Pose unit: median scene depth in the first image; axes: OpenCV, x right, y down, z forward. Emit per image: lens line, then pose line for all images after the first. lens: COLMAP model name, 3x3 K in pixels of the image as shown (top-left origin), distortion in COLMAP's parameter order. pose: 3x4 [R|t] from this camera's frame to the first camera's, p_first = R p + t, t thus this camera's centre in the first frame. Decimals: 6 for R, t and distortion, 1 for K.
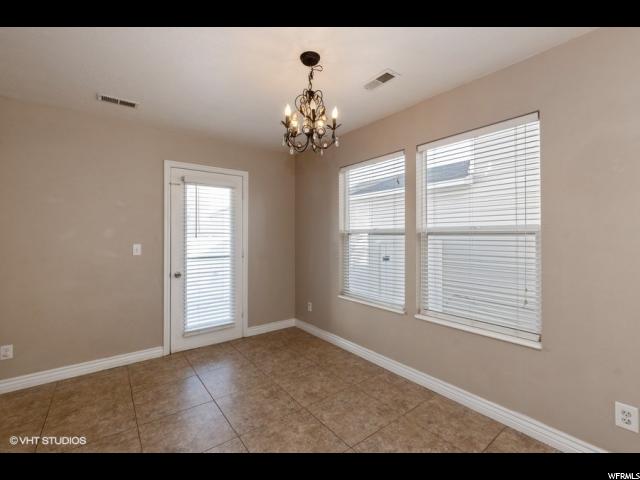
lens RADIAL K [[283.0, 0, 314.1], [0, 283.0, 235.8], [0, 0, 1]] dist [-0.000237, -0.000217]
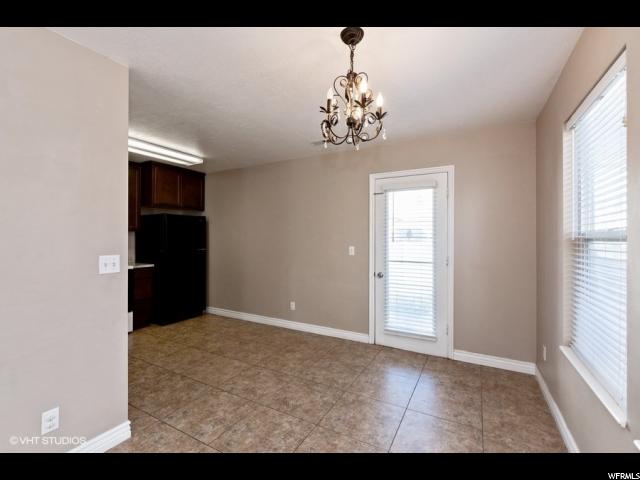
lens RADIAL K [[283.0, 0, 314.1], [0, 283.0, 235.8], [0, 0, 1]] dist [-0.000237, -0.000217]
pose [[0.402044, -0.005047, -0.915606, 0.417540], [-0.006748, 0.999941, -0.008475, -0.004626], [0.915595, 0.009586, 0.401987, 0.306965]]
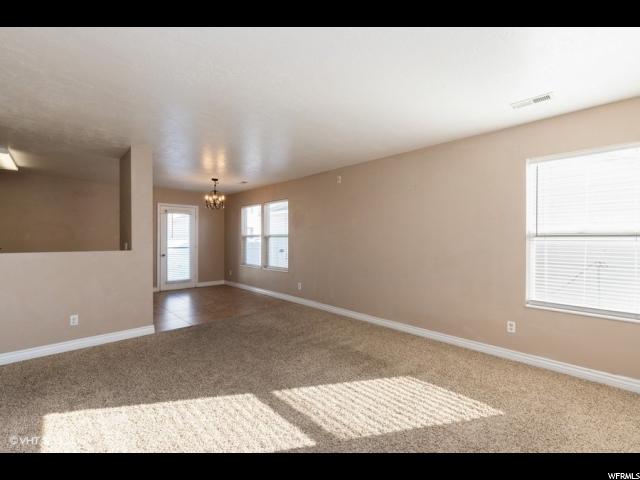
lens RADIAL K [[284.3, 0, 320.0], [0, 284.3, 240.0], [0, 0, 1]] dist [0.001999, 0.000335]
pose [[0.991554, 0.002013, 0.129677, 0.412642], [-0.002086, 0.999998, 0.000427, 0.017566], [-0.129676, -0.000694, 0.991556, -1.279299]]
